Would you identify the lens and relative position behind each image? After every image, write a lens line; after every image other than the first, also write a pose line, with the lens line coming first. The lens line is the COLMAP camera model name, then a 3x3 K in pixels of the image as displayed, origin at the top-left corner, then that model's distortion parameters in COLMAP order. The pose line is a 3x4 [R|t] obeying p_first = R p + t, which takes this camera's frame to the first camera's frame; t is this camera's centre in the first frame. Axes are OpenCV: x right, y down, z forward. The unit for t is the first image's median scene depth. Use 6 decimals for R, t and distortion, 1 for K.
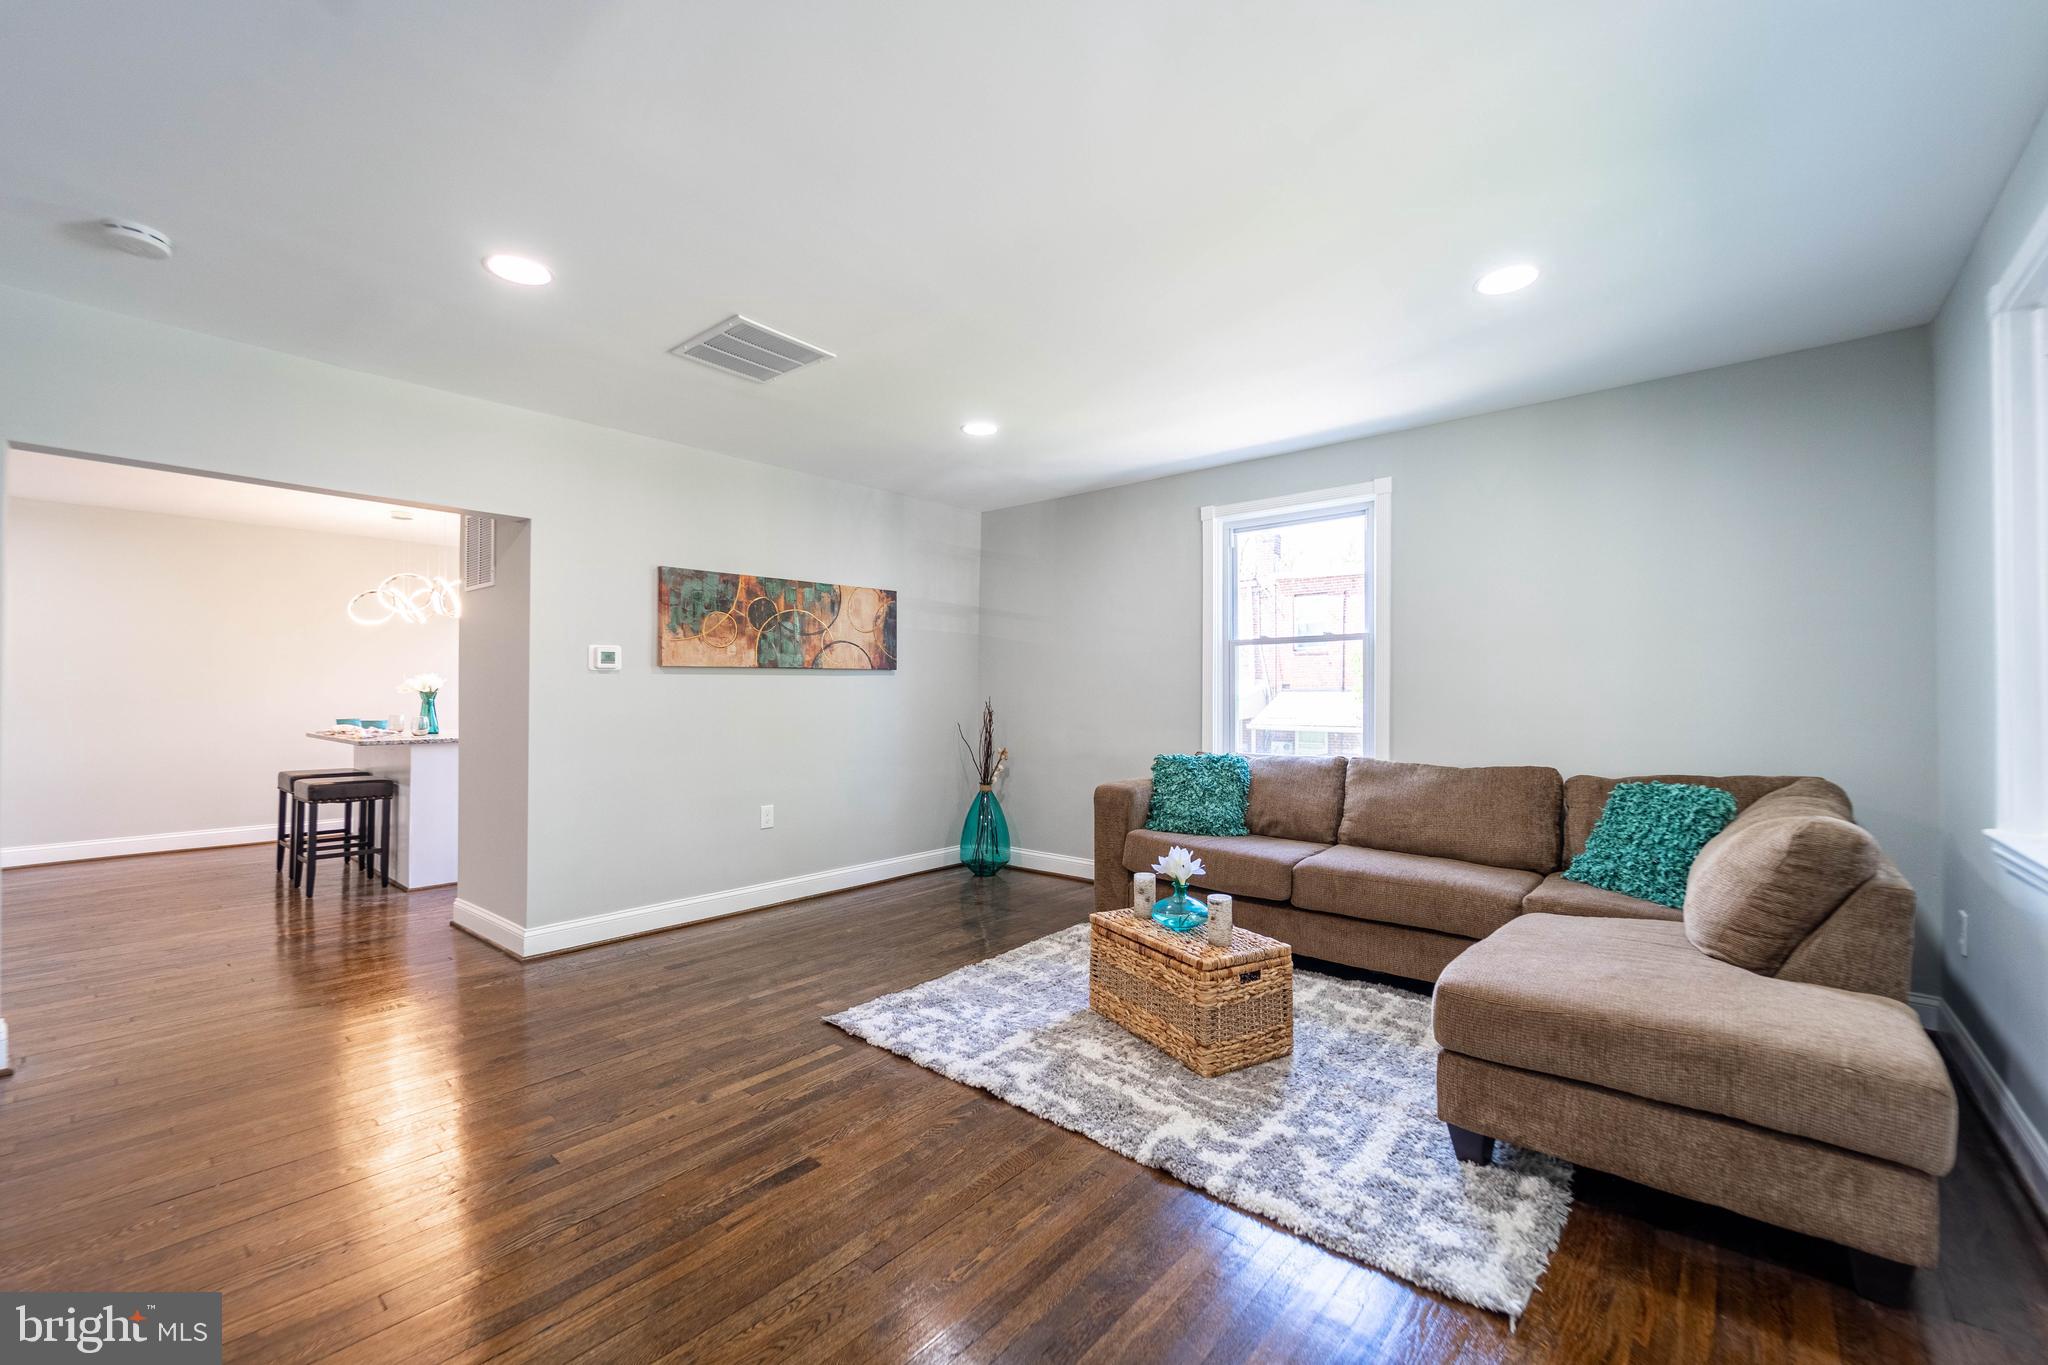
lens RADIAL K [[831.9, 0, 1052.1], [0, 831.9, 683.7], [0, 0, 1]] dist [0.000221, -0.000029]
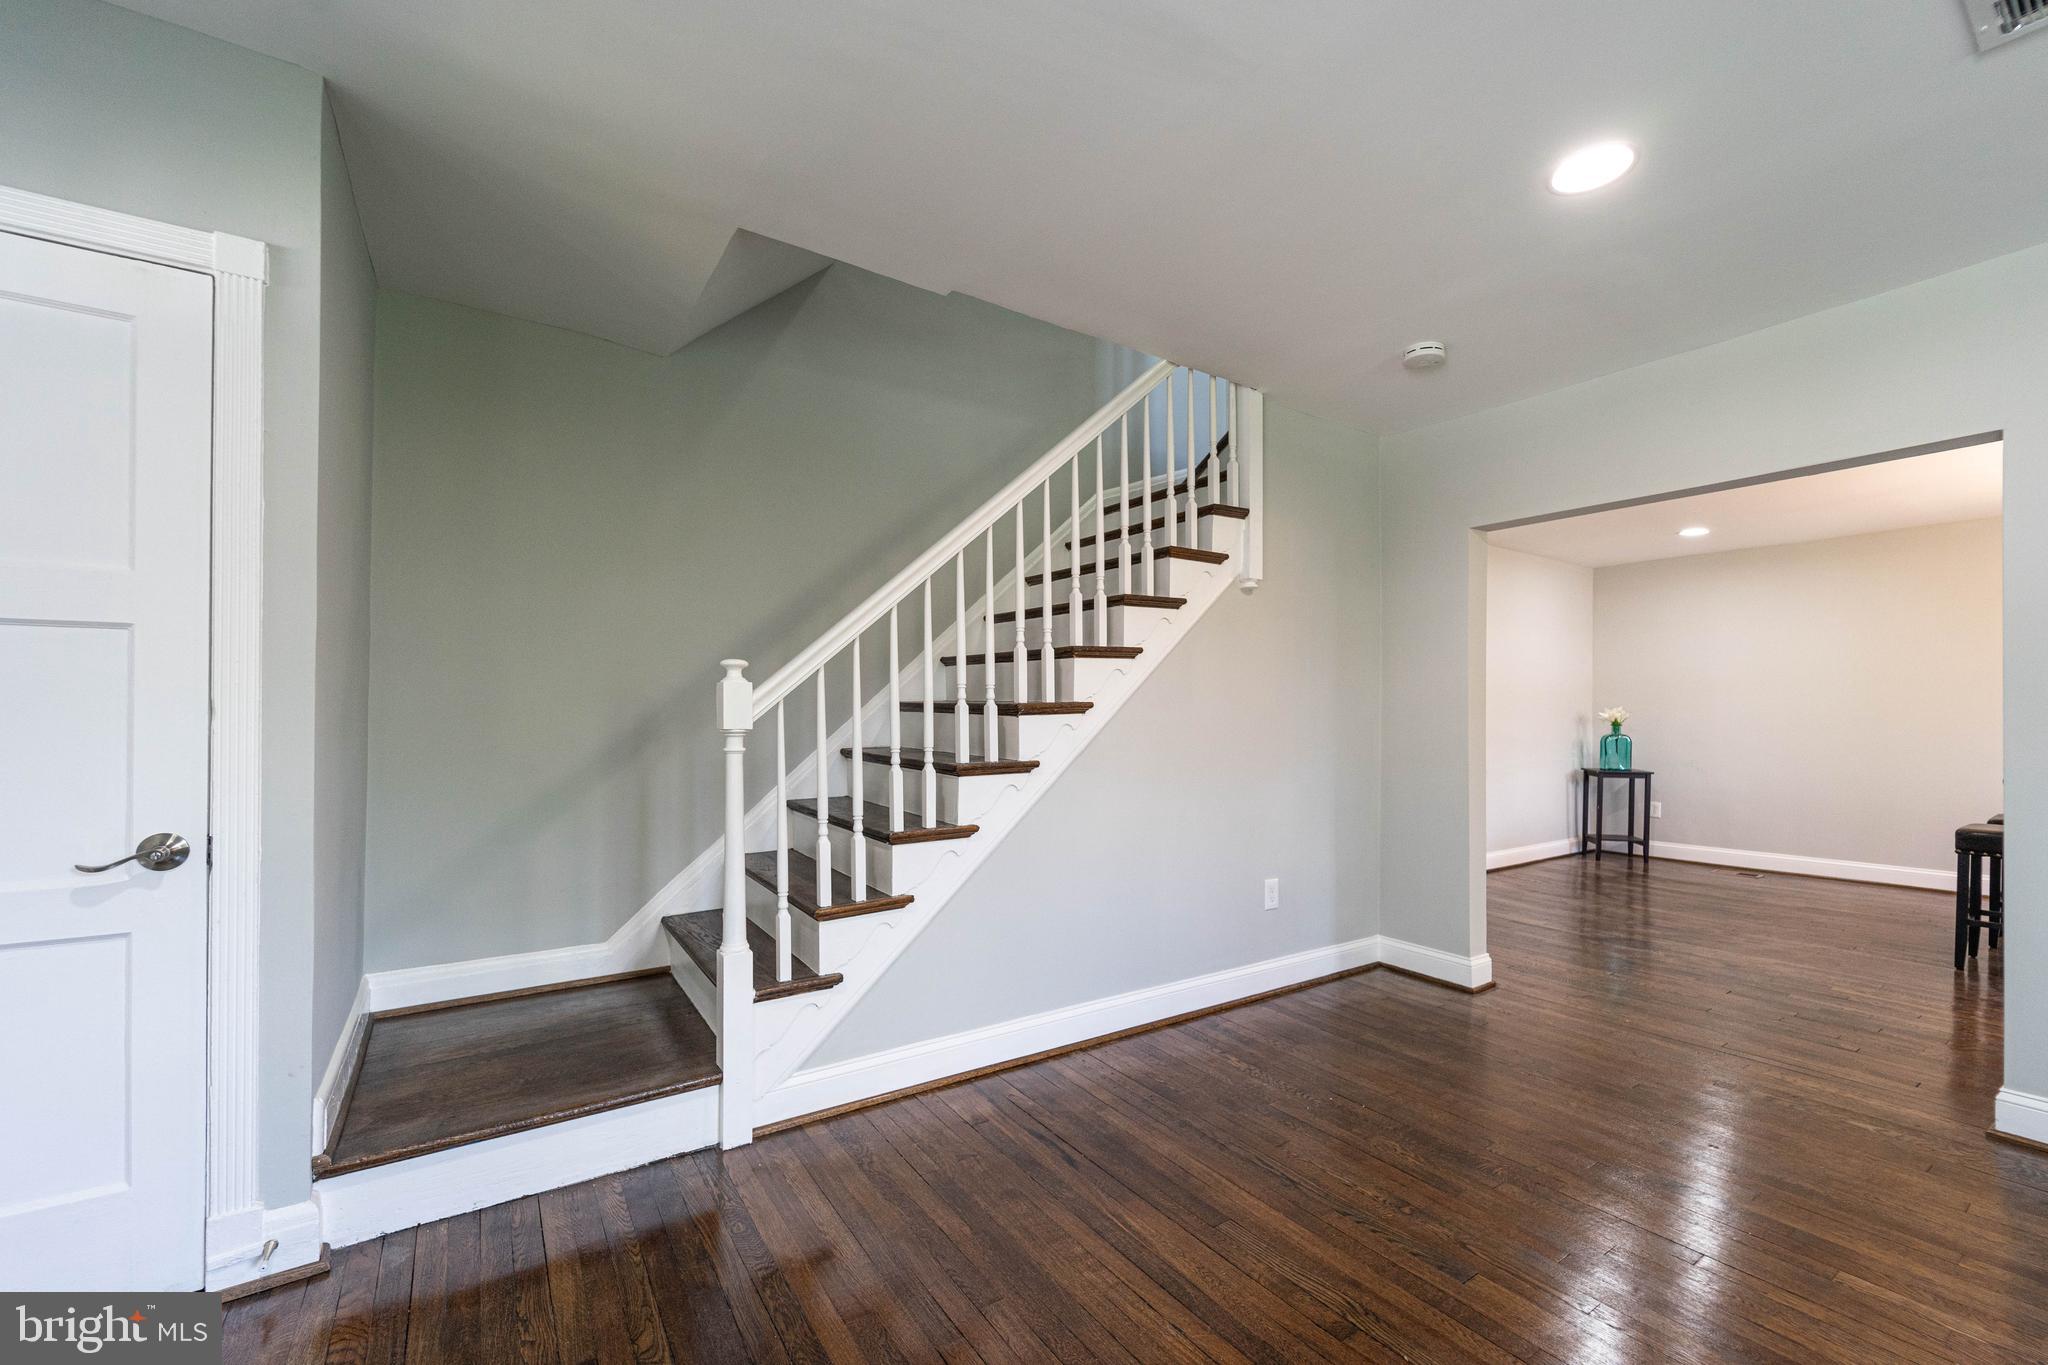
lens RADIAL K [[819.2, 0, 1009.3], [0, 819.2, 712.7], [0, 0, 1]] dist [-0.000548, 0.000029]
pose [[-0.295329, -0.009973, -0.955343, 0.153384], [0.006622, 0.999900, -0.012486, 0.014420], [0.955373, -0.010014, -0.295234, 0.414319]]
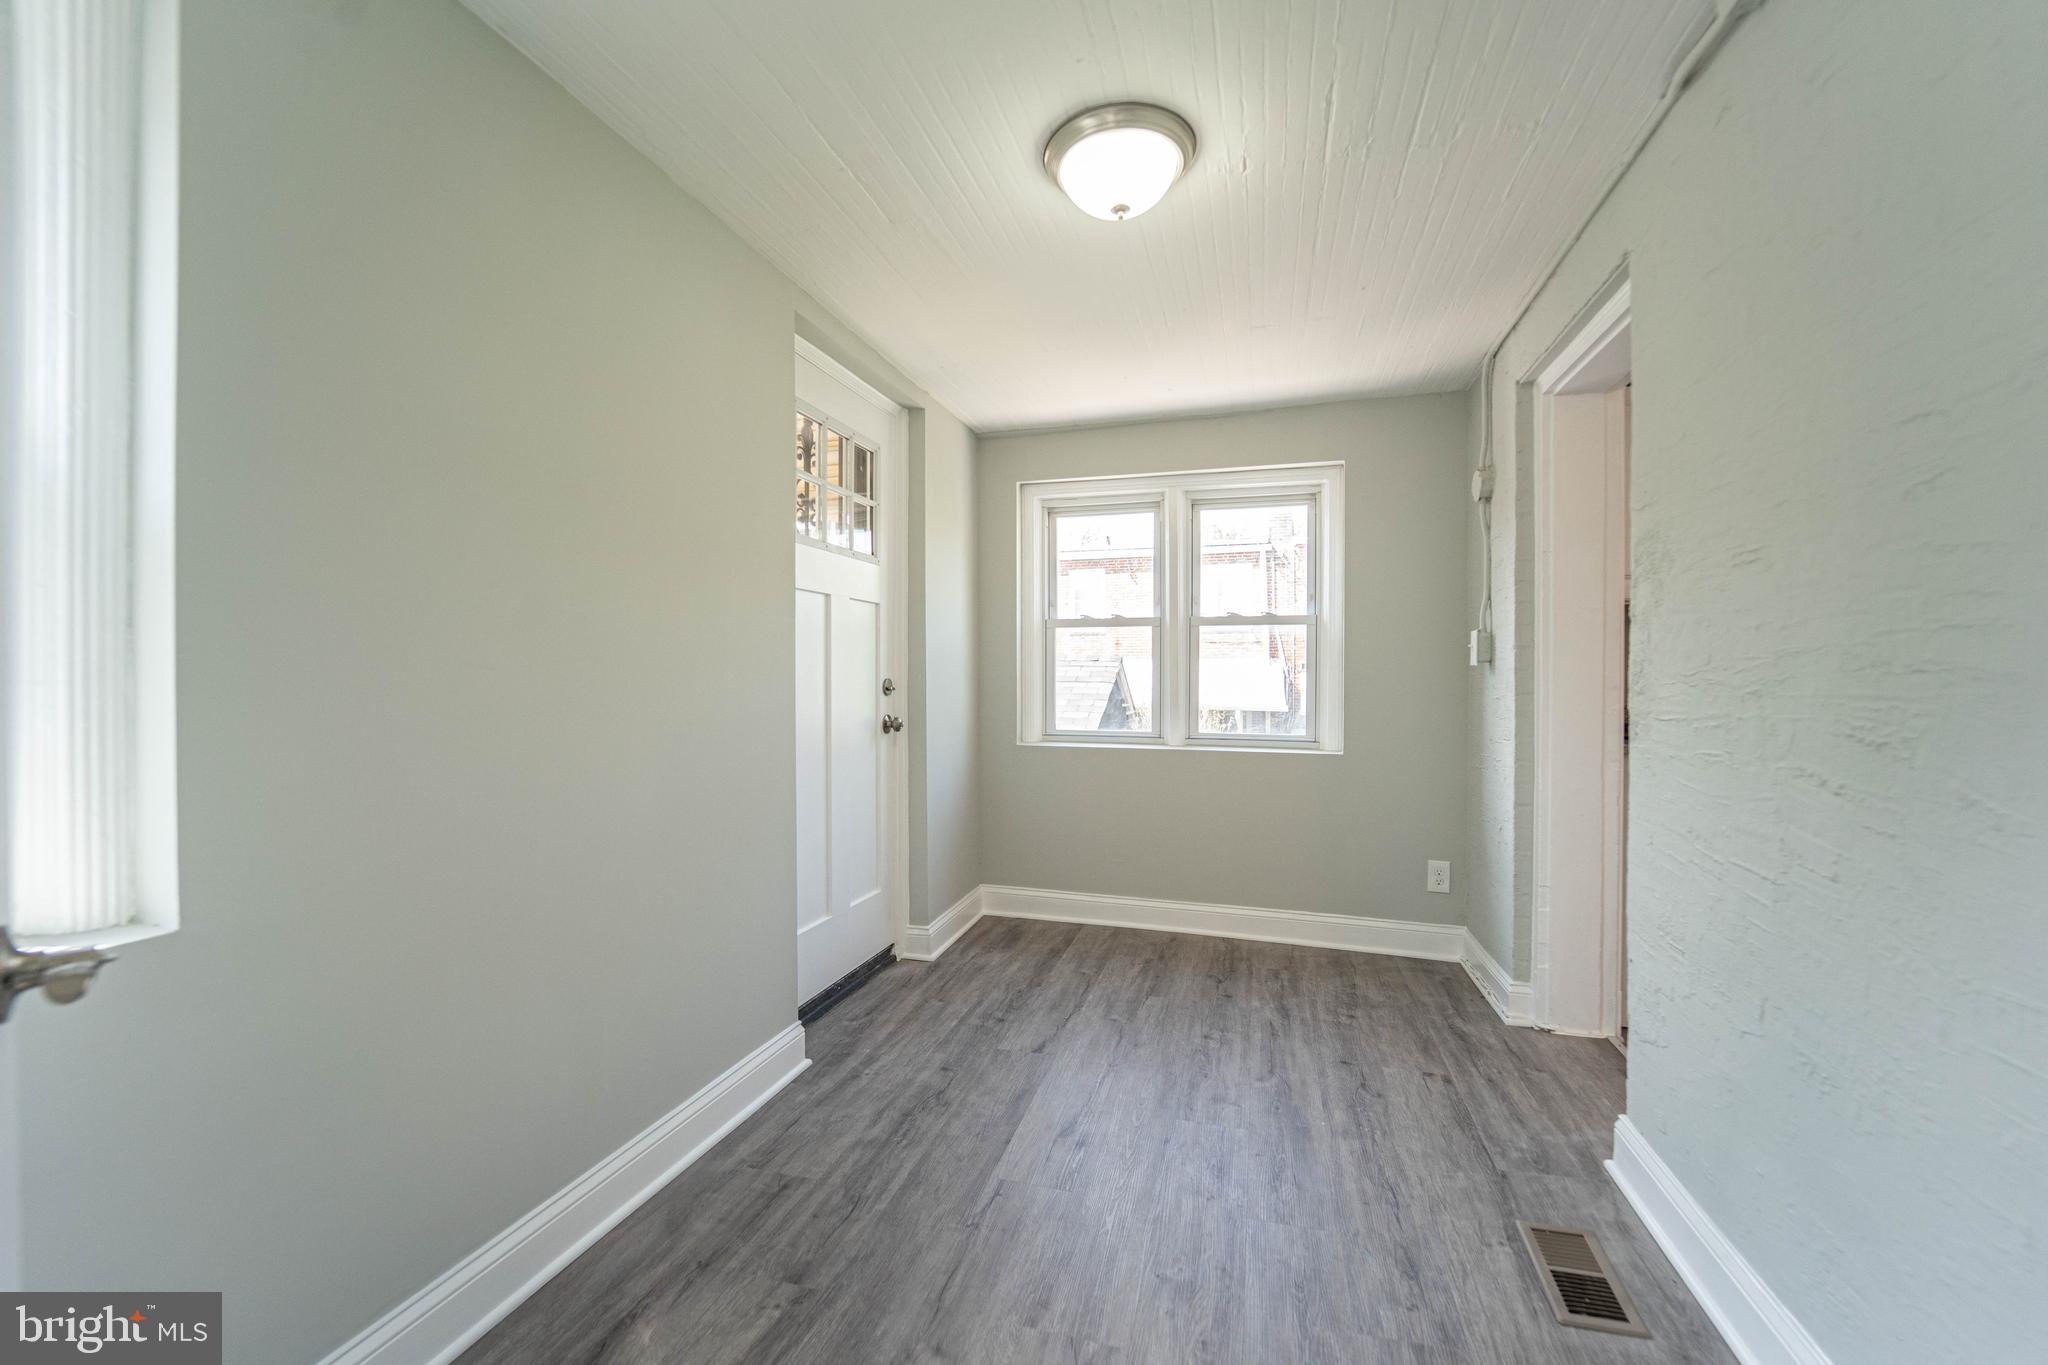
lens RADIAL K [[854.5, 0, 1026.3], [0, 854.5, 686.5], [0, 0, 1]] dist [-0.036999, -0.000112]
pose [[0.913420, -0.003273, 0.407005, -1.732383], [-0.004284, 0.999835, 0.017657, 0.030819], [-0.406995, -0.017872, 0.913255, 1.602711]]
